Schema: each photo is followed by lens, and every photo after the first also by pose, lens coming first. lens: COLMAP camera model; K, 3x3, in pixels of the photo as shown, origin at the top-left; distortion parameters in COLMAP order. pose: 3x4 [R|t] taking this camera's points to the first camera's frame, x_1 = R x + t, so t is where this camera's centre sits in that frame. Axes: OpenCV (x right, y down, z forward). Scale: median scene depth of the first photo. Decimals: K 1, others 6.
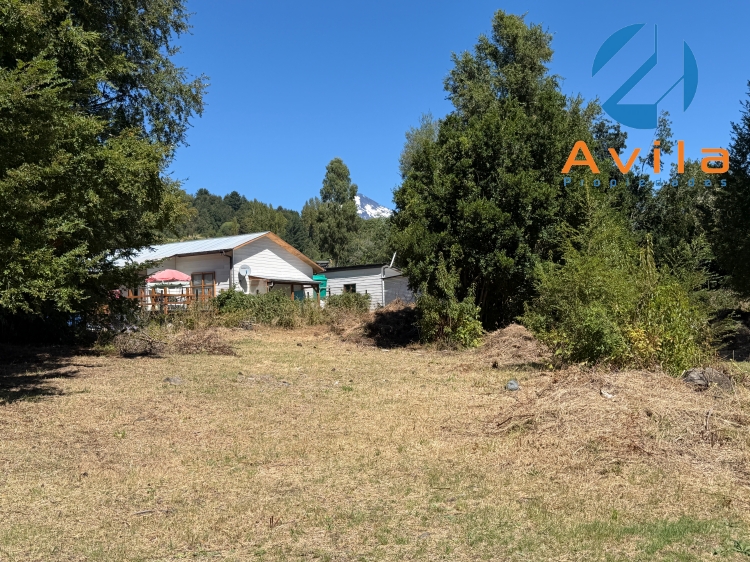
lens RADIAL K [[794.4, 0, 380.0], [0, 794.4, 287.6], [0, 0, 1]] dist [0.084665, 0.000000]
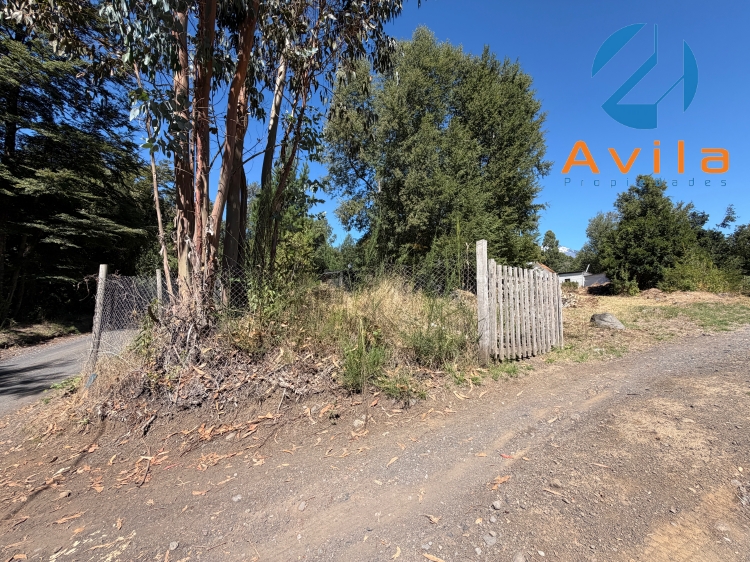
lens RADIAL K [[297.0, 0, 376.5], [0, 297.0, 282.2], [0, 0, 1]] dist [0.000774, -0.000154]
pose [[0.846474, -0.009248, -0.532350, -0.111194], [0.007376, 0.999957, -0.005642, 0.018254], [0.532379, 0.000849, 0.846506, -0.482135]]
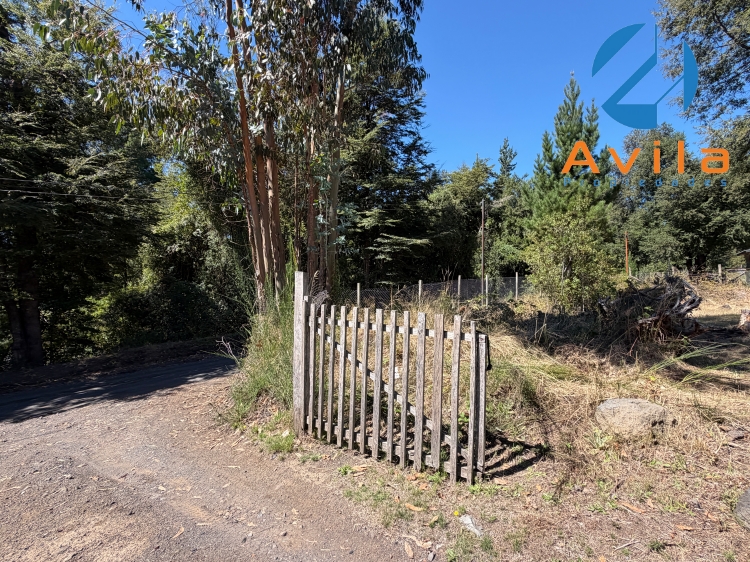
lens RADIAL K [[347.4, 0, 376.5], [0, 347.4, 282.7], [0, 0, 1]] dist [0.000632, -0.000775]
pose [[-0.144745, 0.013098, -0.989382, -0.013167], [0.047389, 0.998857, 0.006291, 0.001386], [0.988334, -0.045975, -0.145200, -0.273196]]
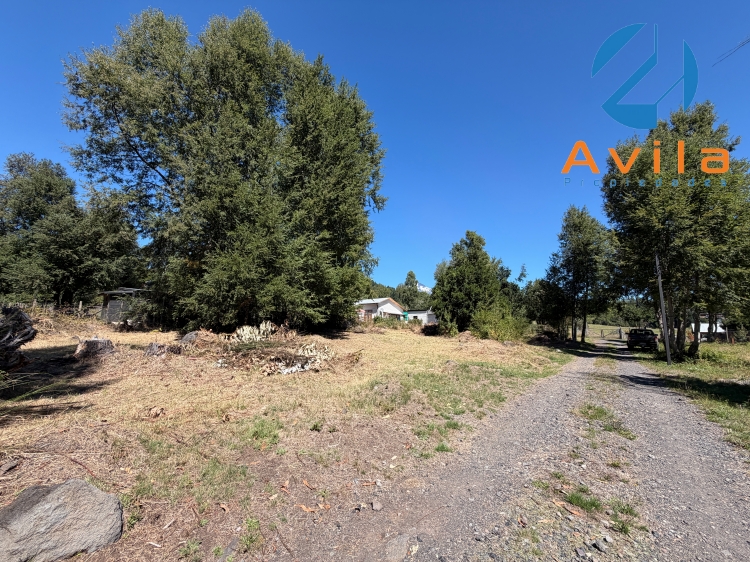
lens RADIAL K [[297.0, 0, 373.5], [0, 297.0, 282.4], [0, 0, 1]] dist [0.000774, -0.000154]
pose [[0.984366, 0.029271, -0.173687, -0.007669], [-0.048908, 0.992741, -0.109882, 0.001297], [0.169209, 0.116659, 0.978652, -0.261925]]
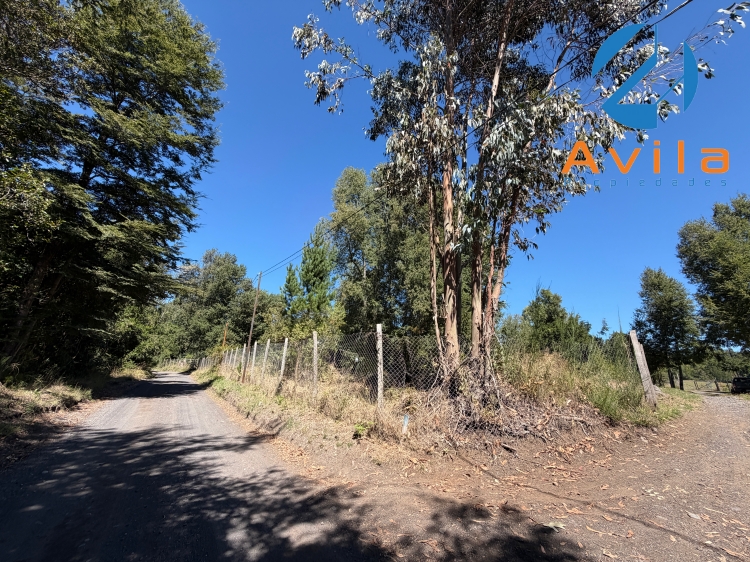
lens RADIAL K [[297.0, 0, 375.7], [0, 297.0, 281.5], [0, 0, 1]] dist [0.000774, -0.000154]
pose [[0.958149, -0.040653, -0.283370, -0.284943], [-0.043590, 0.957605, -0.284768, 0.037589], [0.282933, 0.285202, 0.915756, -0.628785]]
